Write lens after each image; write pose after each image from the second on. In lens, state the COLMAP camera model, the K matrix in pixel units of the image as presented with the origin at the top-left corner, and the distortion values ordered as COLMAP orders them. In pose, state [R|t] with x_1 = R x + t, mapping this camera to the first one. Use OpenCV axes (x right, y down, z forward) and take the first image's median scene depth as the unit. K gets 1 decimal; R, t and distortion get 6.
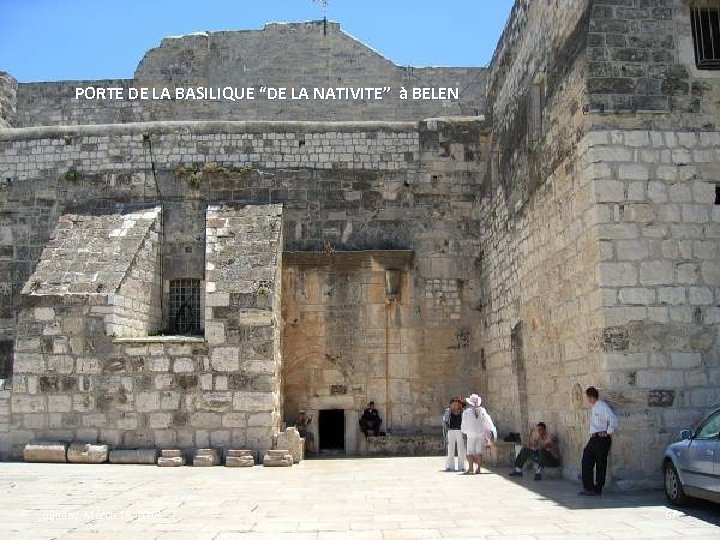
lens RADIAL K [[859.9, 0, 360.0], [0, 859.9, 270.0], [0, 0, 1]] dist [-0.031256, 0.013871]
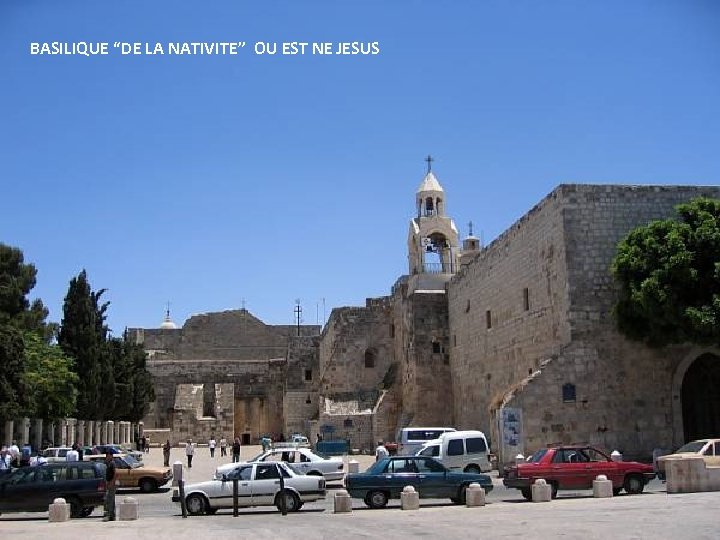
lens RADIAL K [[859.9, 0, 360.0], [0, 859.9, 270.0], [0, 0, 1]] dist [-0.031256, 0.013871]
pose [[0.994564, 0.002554, 0.104092, 0.080119], [-0.001394, 0.999936, -0.011210, -0.581973], [-0.104114, 0.011004, 0.994505, -3.173246]]
